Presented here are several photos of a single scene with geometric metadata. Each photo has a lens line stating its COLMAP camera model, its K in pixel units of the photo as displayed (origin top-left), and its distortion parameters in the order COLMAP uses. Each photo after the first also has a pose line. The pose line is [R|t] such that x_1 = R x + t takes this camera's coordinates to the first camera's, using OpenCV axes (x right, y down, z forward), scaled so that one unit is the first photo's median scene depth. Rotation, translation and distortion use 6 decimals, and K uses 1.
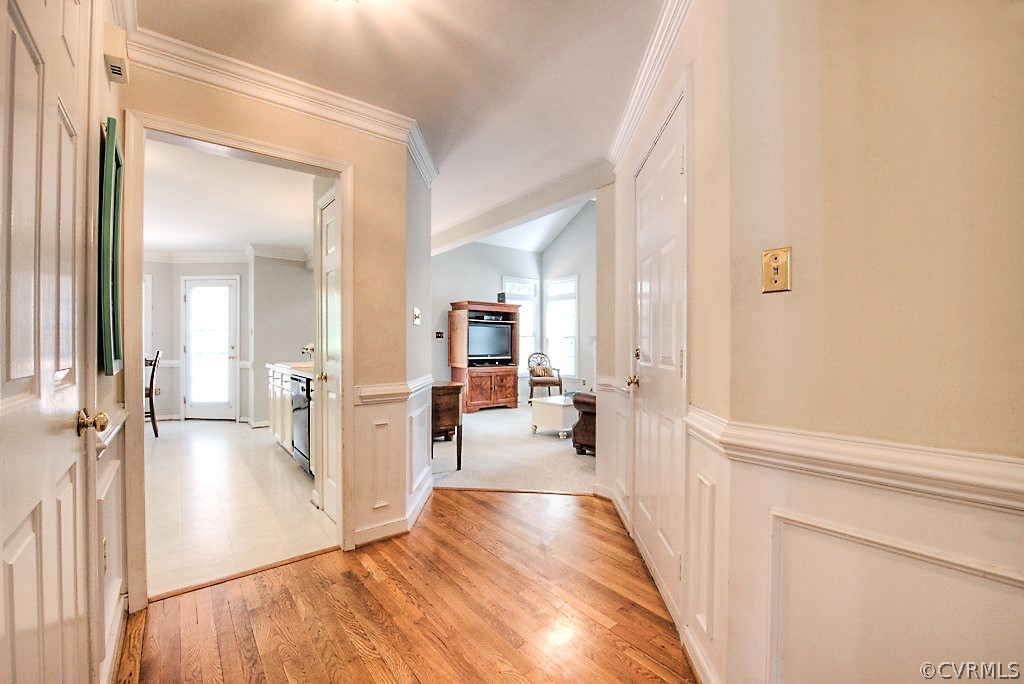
lens RADIAL K [[429.3, 0, 508.0], [0, 429.3, 345.9], [0, 0, 1]] dist [-0.017712, -0.002321]
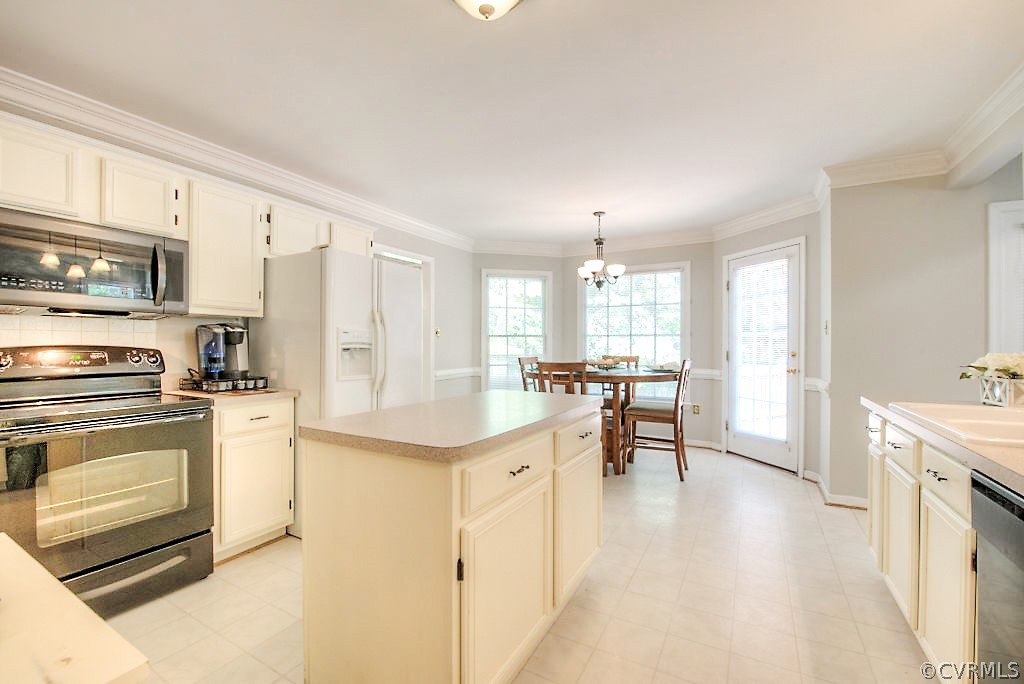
lens RADIAL K [[429.3, 0, 511.1], [0, 429.3, 344.7], [0, 0, 1]] dist [-0.017712, -0.002321]
pose [[0.385958, 0.002434, -0.922513, -0.233738], [-0.002485, 0.999996, 0.001598, -0.011085], [0.922513, 0.001676, 0.385963, 0.381819]]
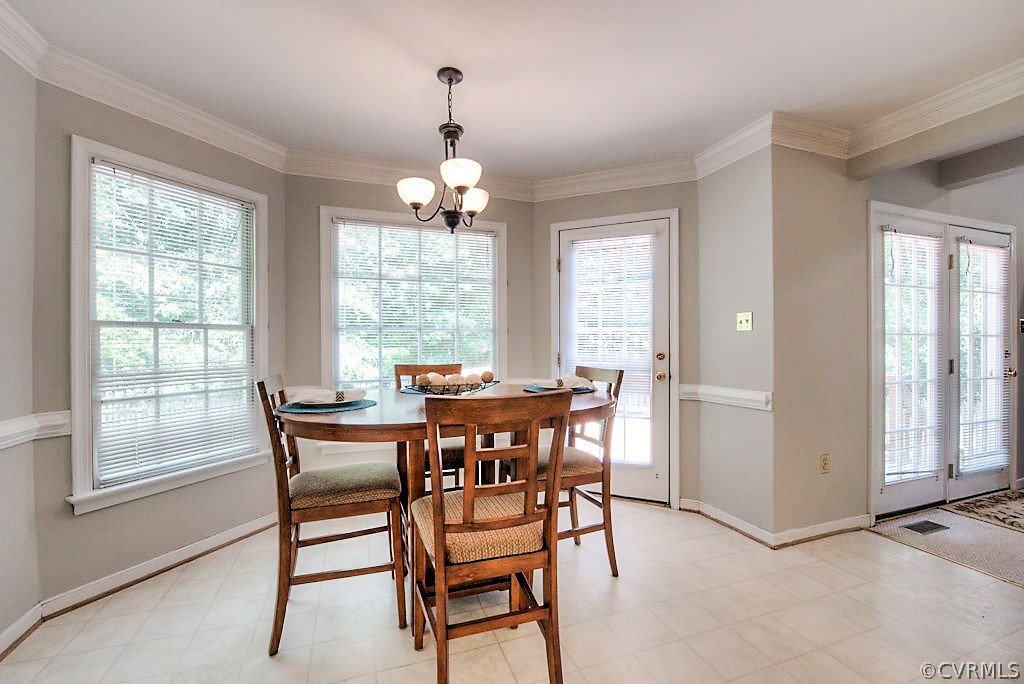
lens RADIAL K [[429.3, 0, 512.8], [0, 429.3, 347.2], [0, 0, 1]] dist [-0.017712, -0.002321]
pose [[0.949386, -0.001323, -0.314108, -0.656963], [0.002968, 0.999984, 0.004758, -0.010095], [0.314097, -0.005450, 0.949375, 0.473795]]
